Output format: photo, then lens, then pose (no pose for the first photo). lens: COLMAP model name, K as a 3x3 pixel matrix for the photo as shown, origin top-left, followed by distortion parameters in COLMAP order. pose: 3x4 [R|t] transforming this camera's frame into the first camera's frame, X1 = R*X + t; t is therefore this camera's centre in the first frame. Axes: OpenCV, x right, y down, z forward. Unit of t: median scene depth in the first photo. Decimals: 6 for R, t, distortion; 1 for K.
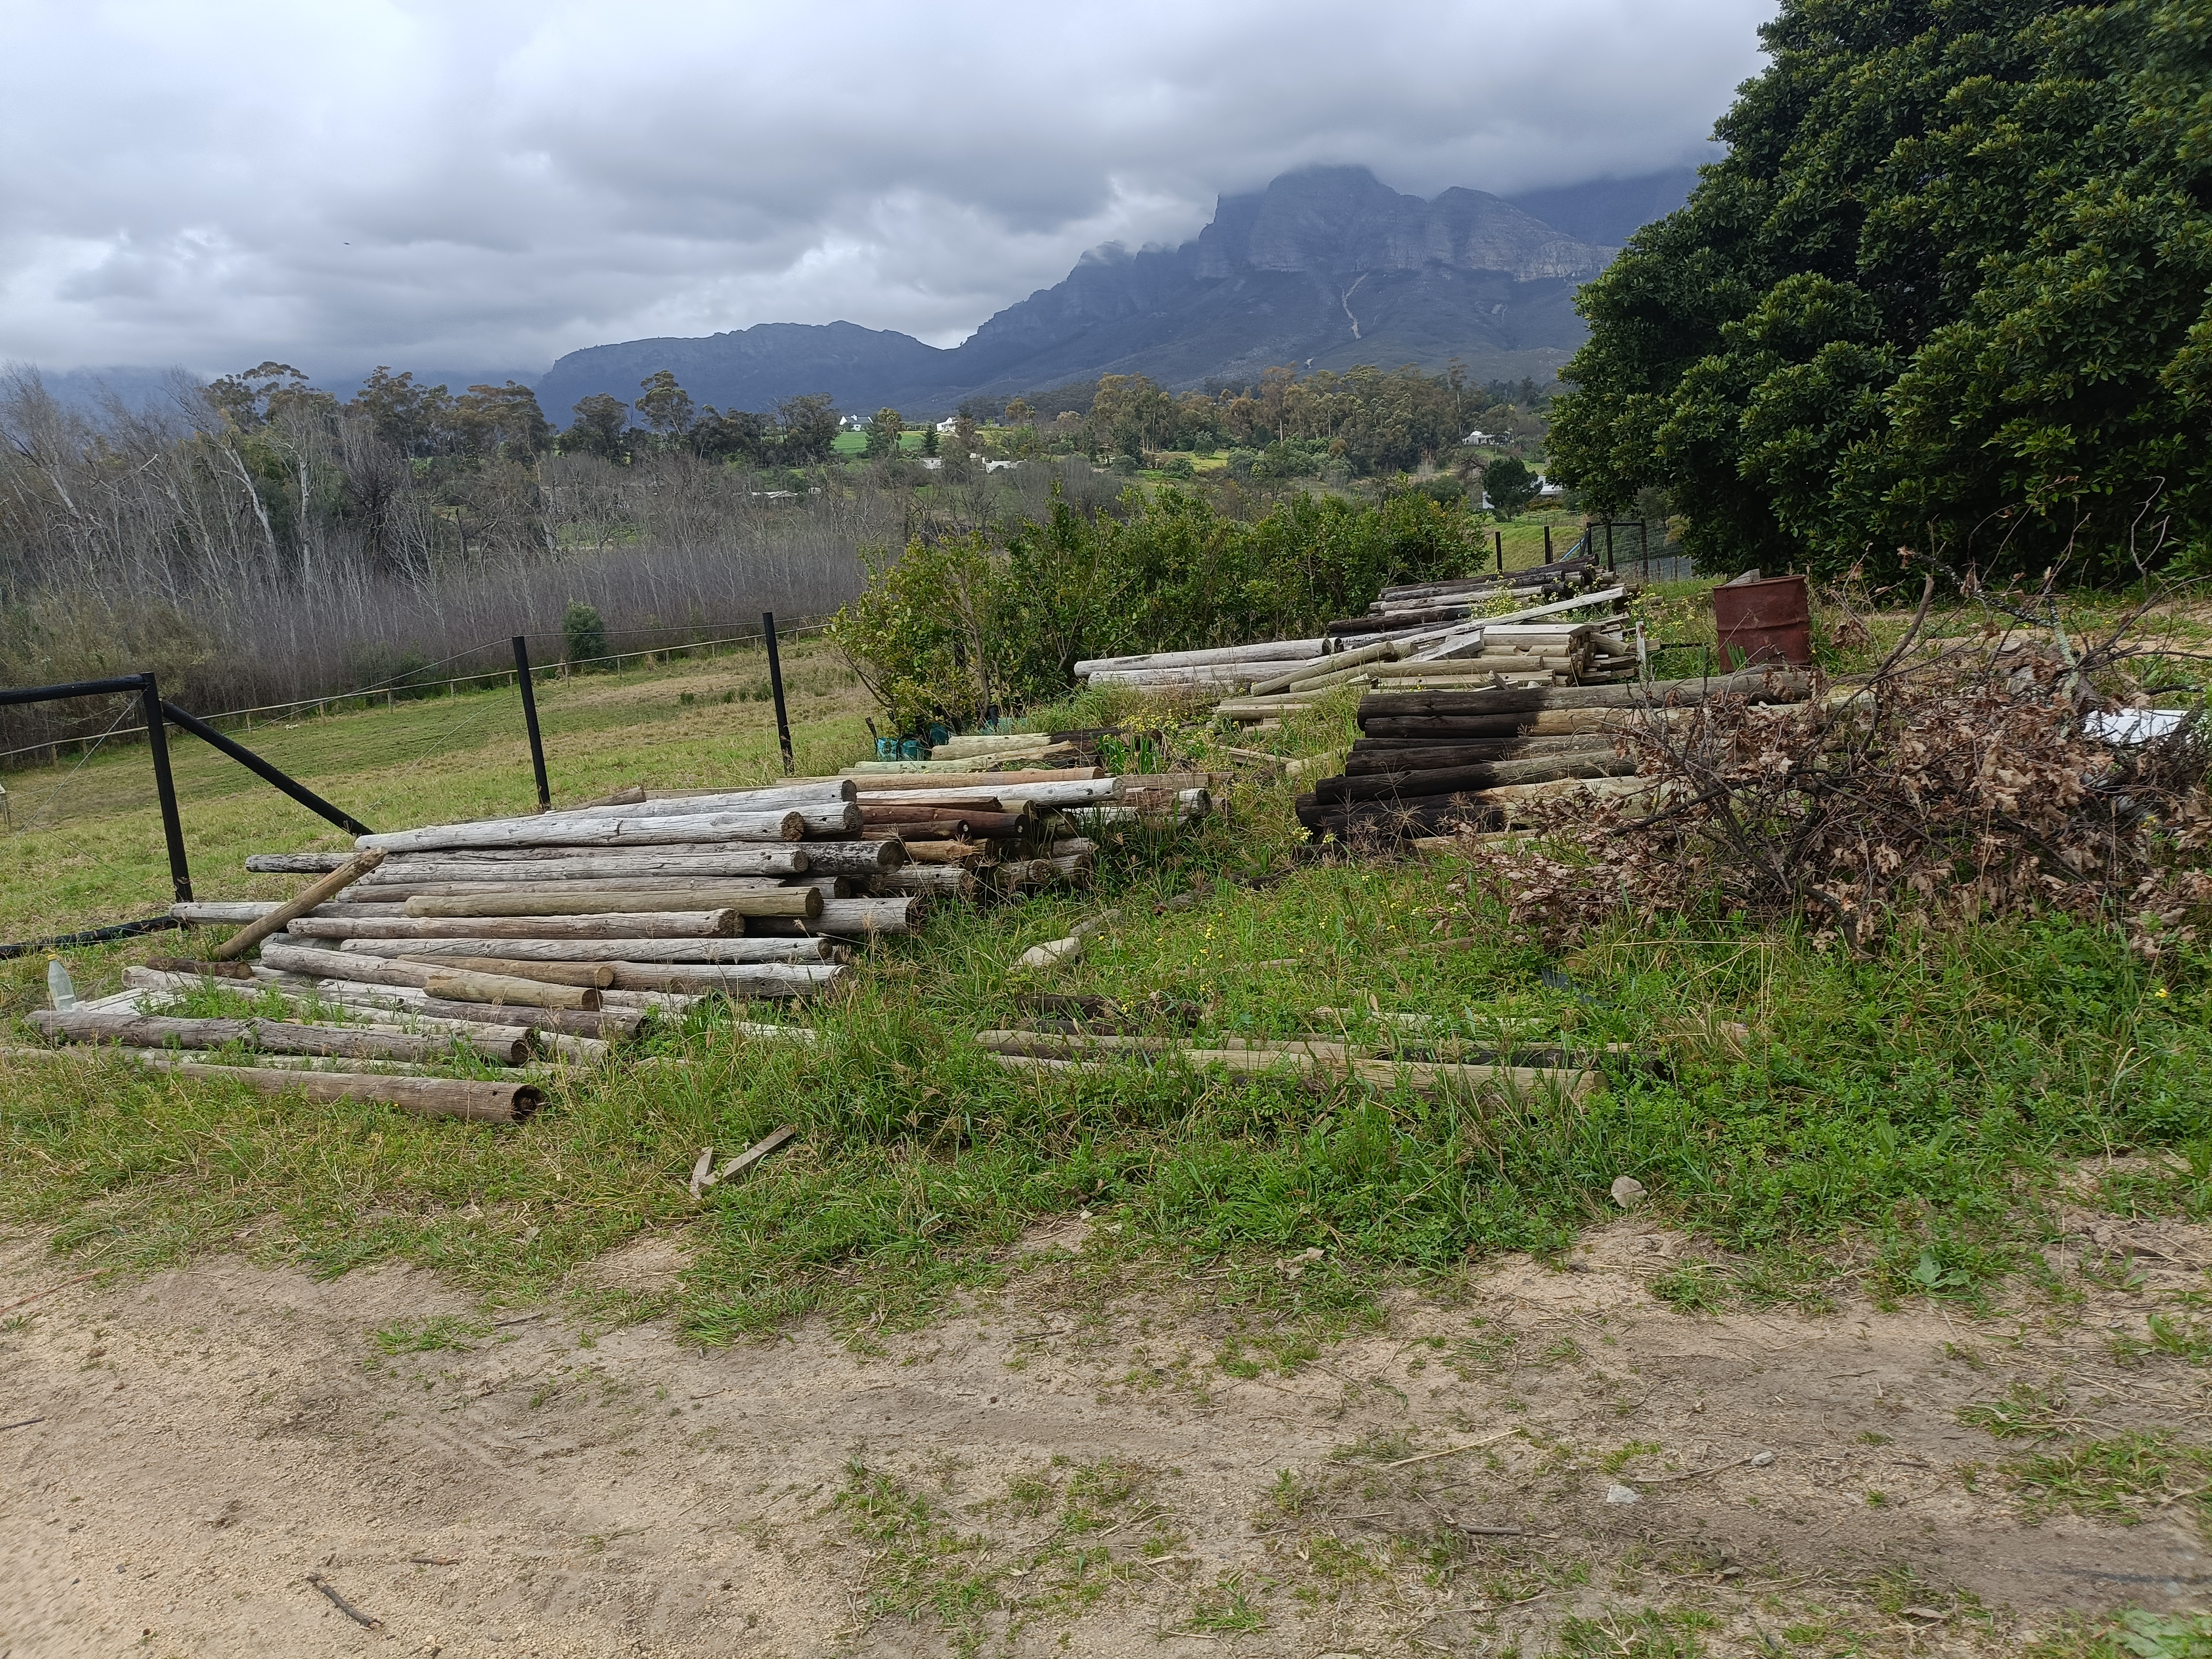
lens RADIAL K [[1618.2, 0, 1110.6], [0, 1618.2, 861.6], [0, 0, 1]] dist [0.041590, -0.045015]
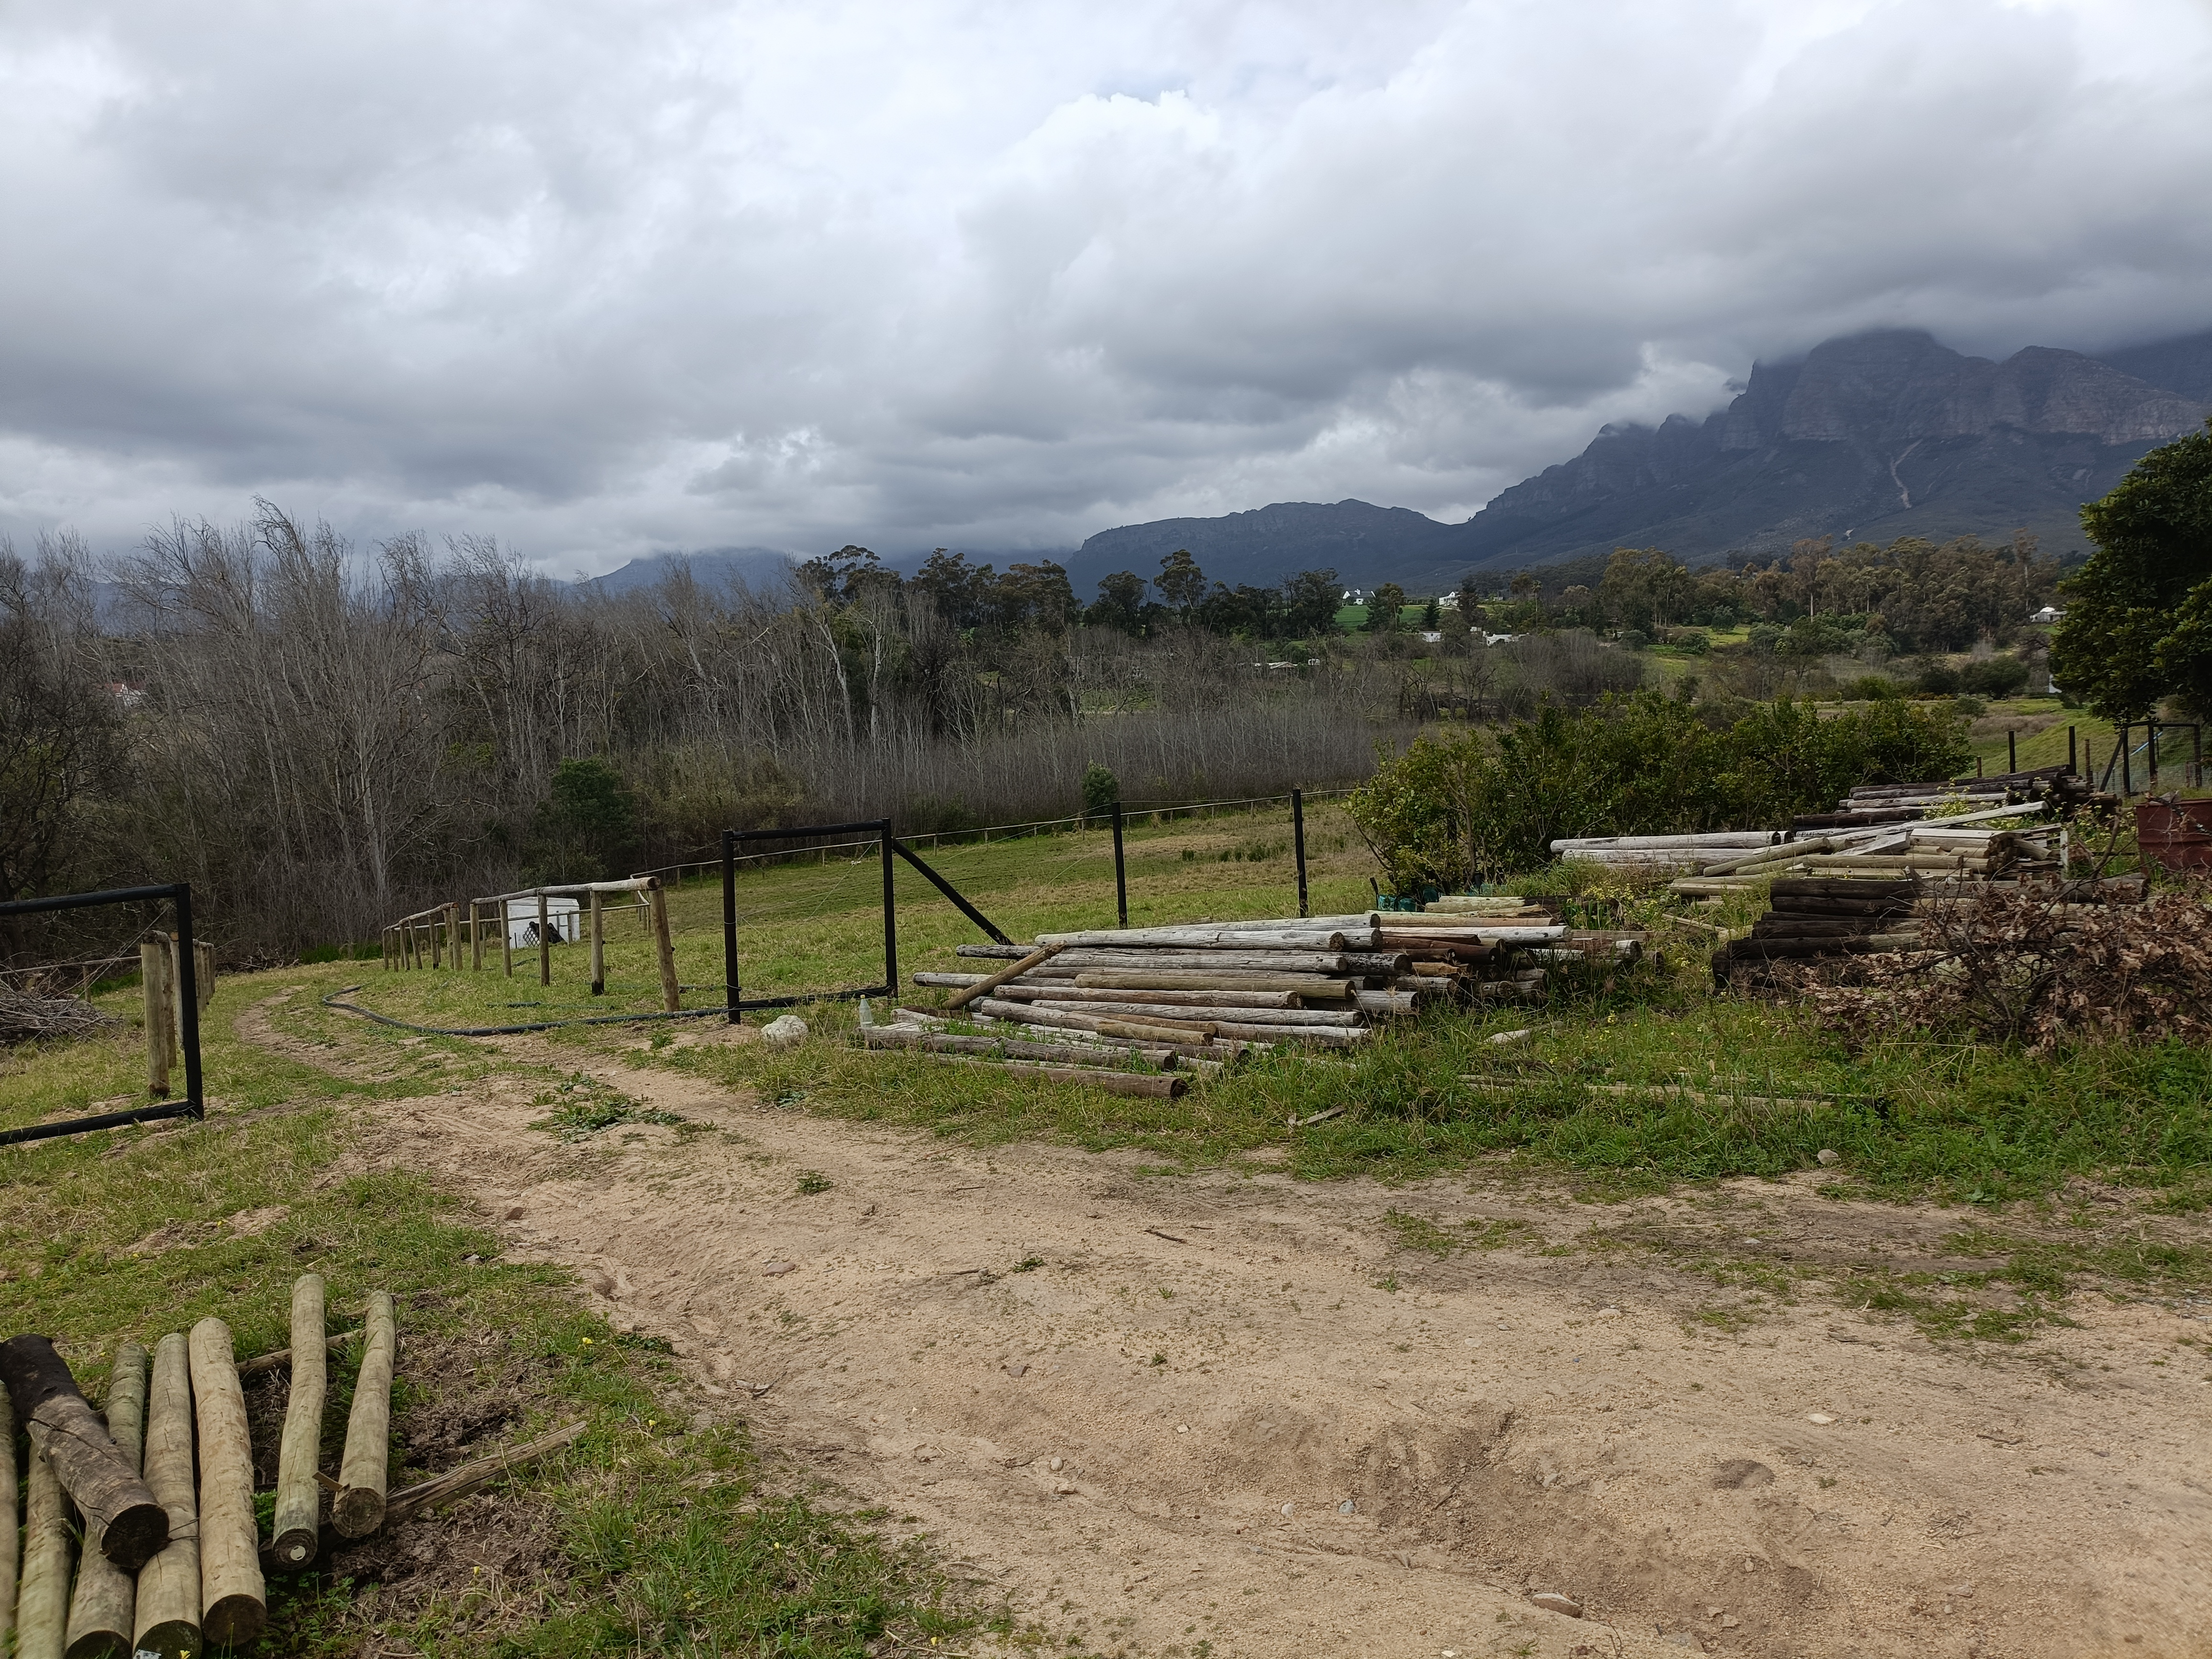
lens RADIAL K [[1645.1, 0, 1097.9], [0, 1645.1, 839.6], [0, 0, 1]] dist [0.015443, 0.000214]
pose [[0.953921, 0.049124, -0.296010, 0.015126], [-0.082935, 0.991242, -0.102767, 0.022928], [0.288370, 0.122581, 0.949640, -0.201345]]
